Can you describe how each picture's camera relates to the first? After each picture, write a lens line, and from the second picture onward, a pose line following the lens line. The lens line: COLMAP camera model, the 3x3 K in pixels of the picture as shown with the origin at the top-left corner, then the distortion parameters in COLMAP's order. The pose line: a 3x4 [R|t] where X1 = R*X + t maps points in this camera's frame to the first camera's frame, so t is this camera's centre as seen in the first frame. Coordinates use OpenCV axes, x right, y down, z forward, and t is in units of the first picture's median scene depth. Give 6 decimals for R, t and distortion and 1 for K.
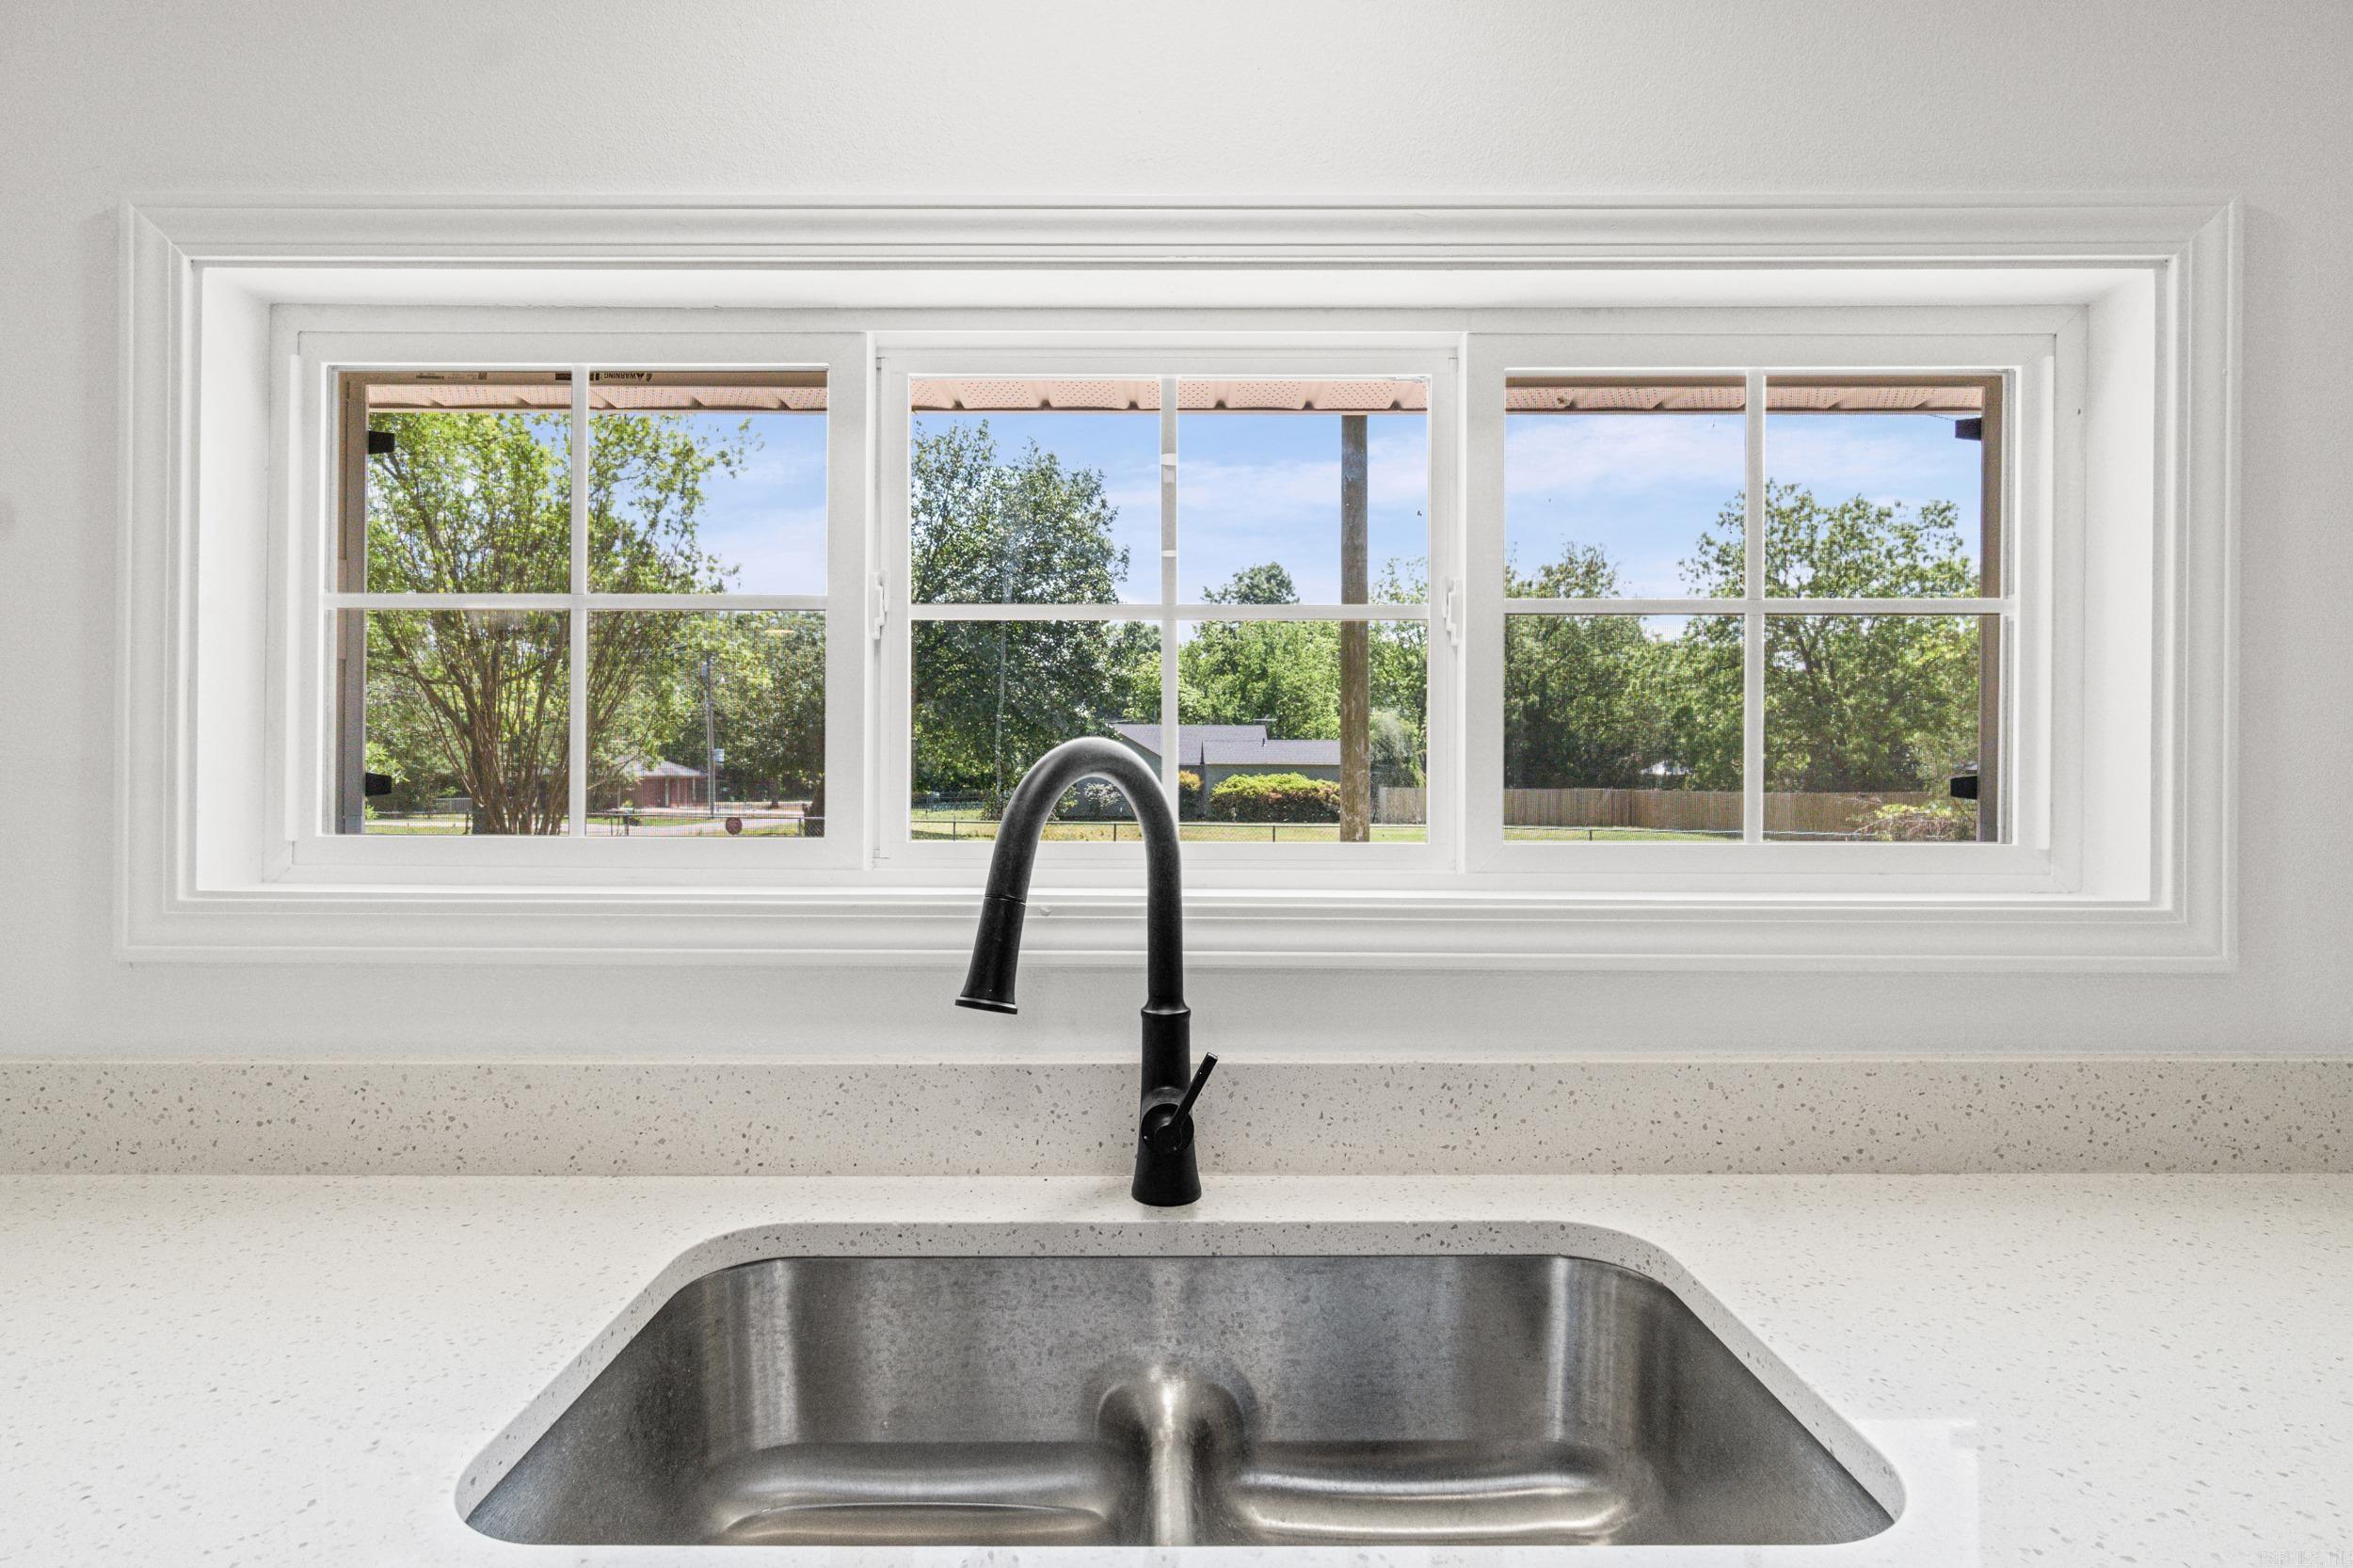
lens RADIAL K [[1201.7, 0, 1144.4], [0, 1201.7, 770.5], [0, 0, 1]] dist [-0.002060, -0.000524]
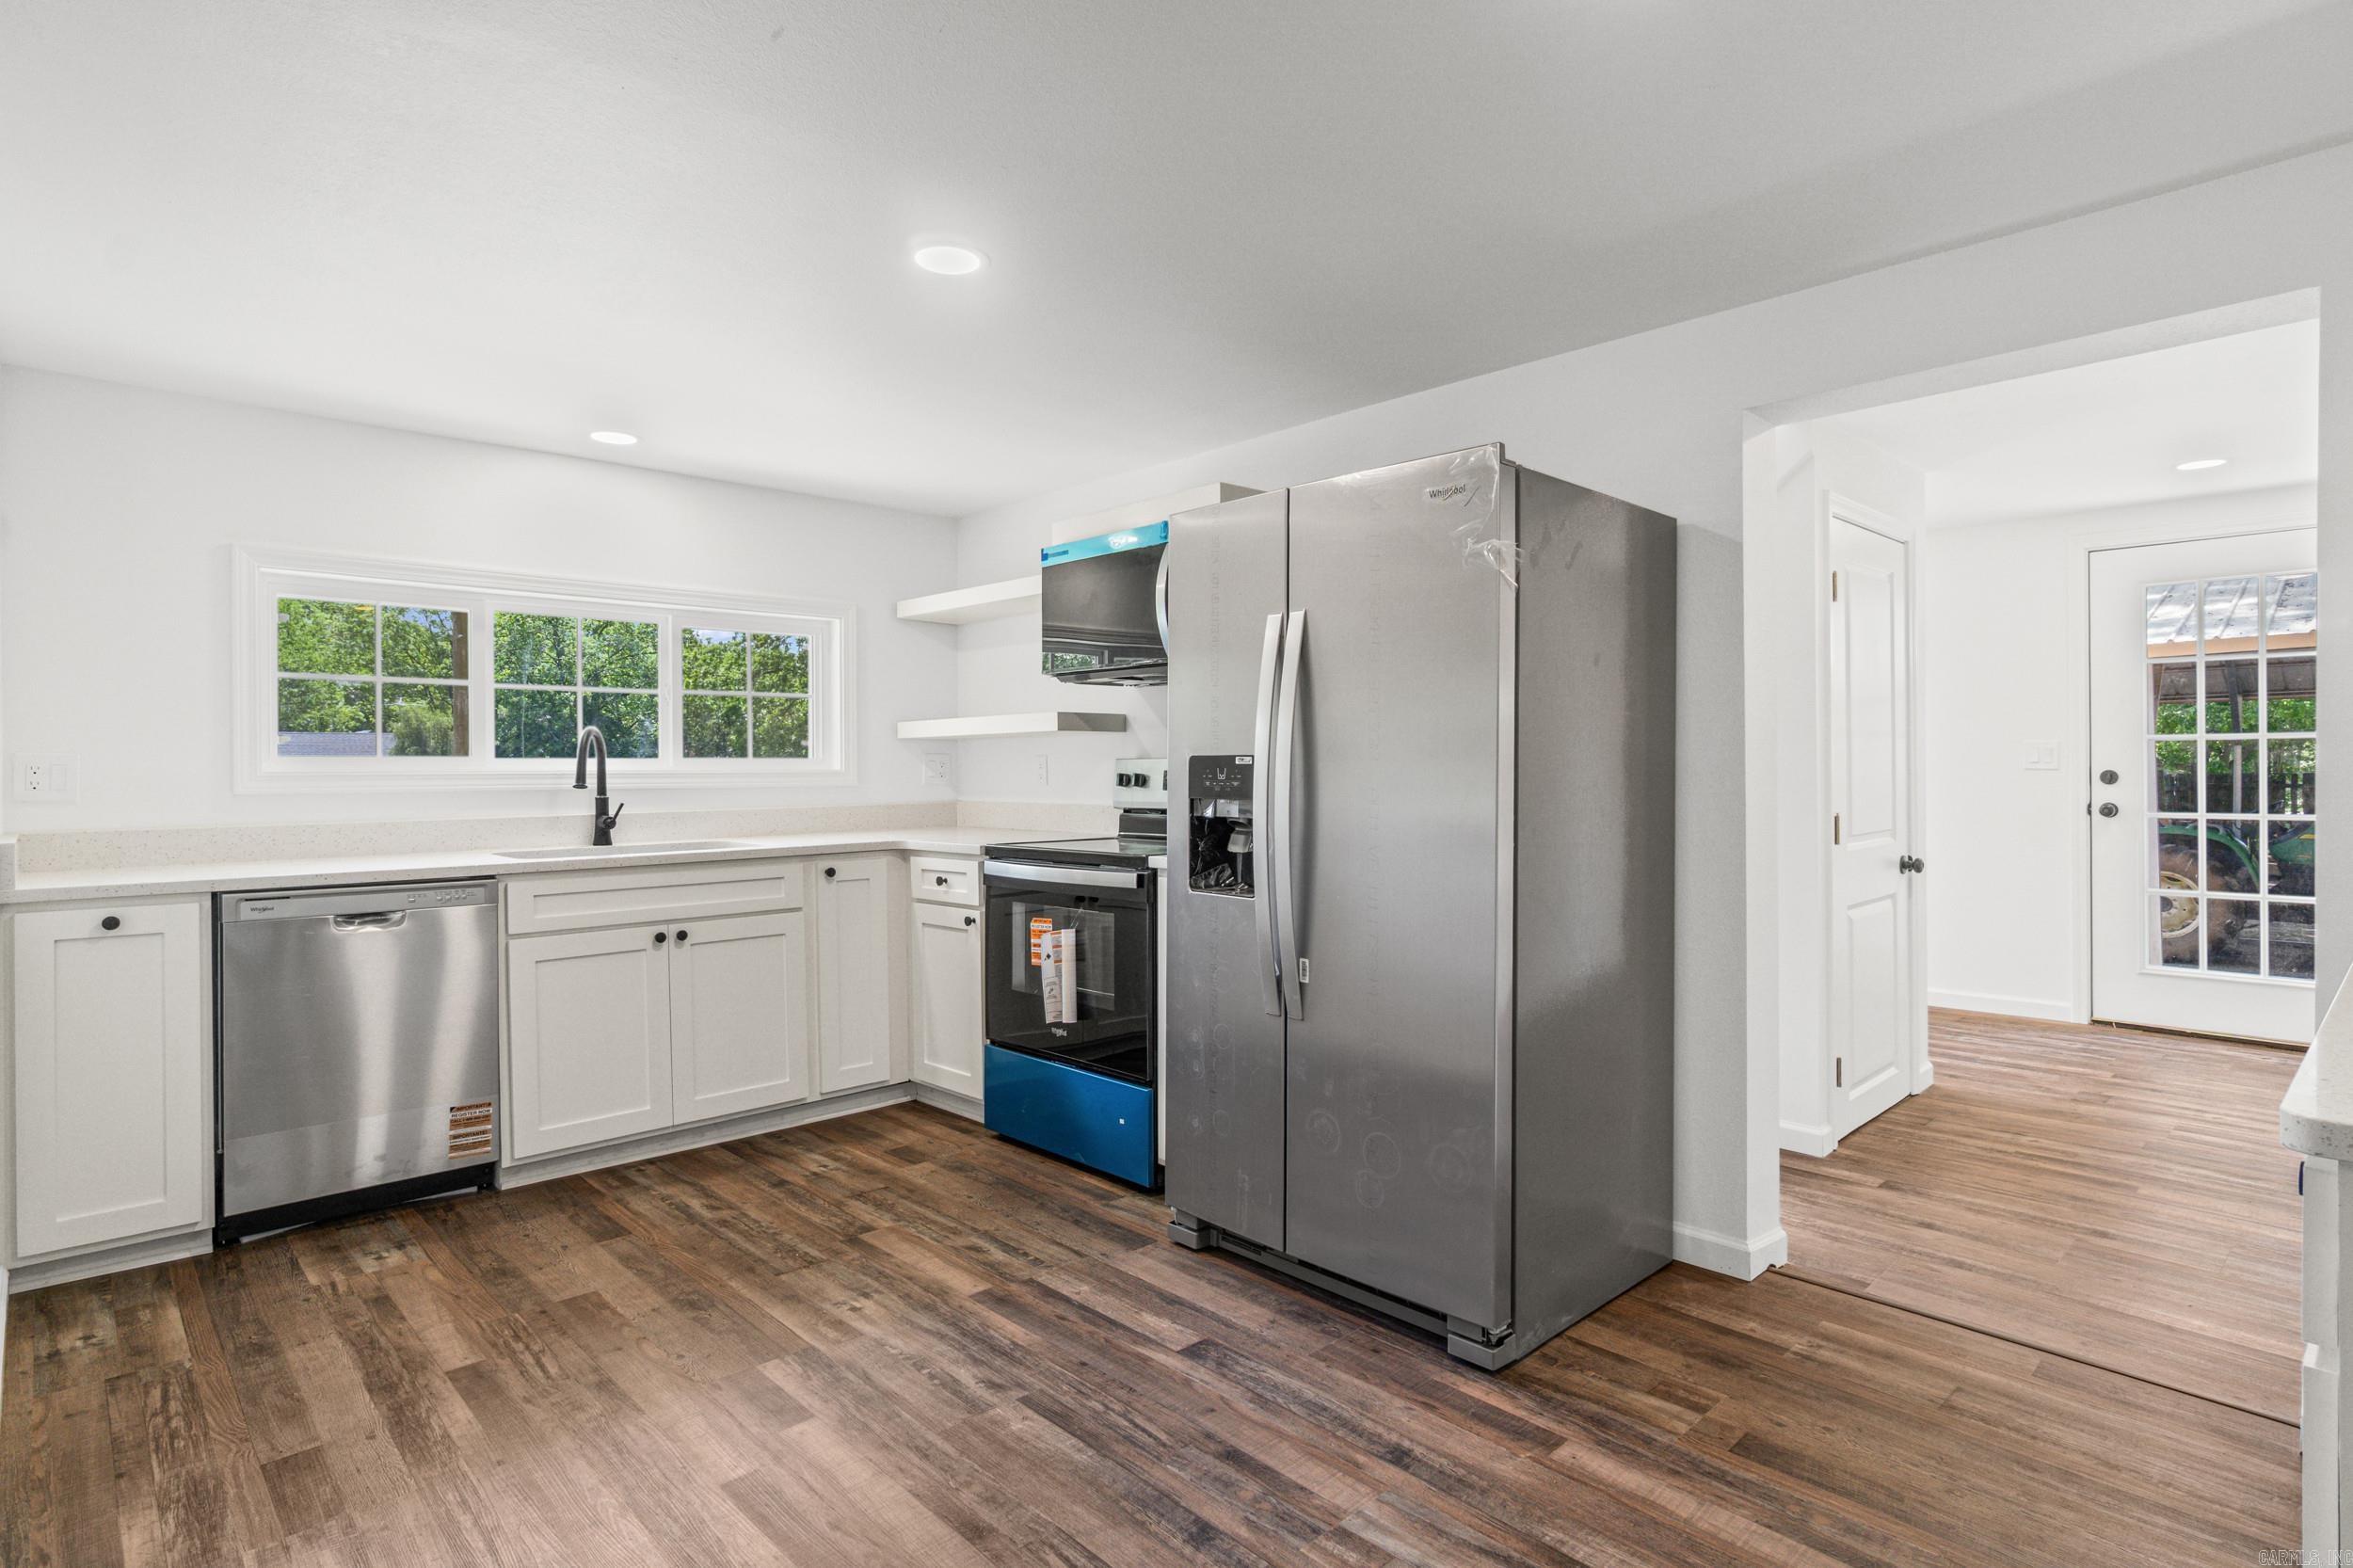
lens RADIAL K [[1201.7, 0, 1144.4], [0, 1201.7, 770.5], [0, 0, 1]] dist [-0.002060, -0.000524]
pose [[0.730748, -0.010073, 0.682573, -1.078391], [0.007986, 0.999949, 0.006207, 0.076569], [-0.682601, 0.000915, 0.730791, -2.421941]]
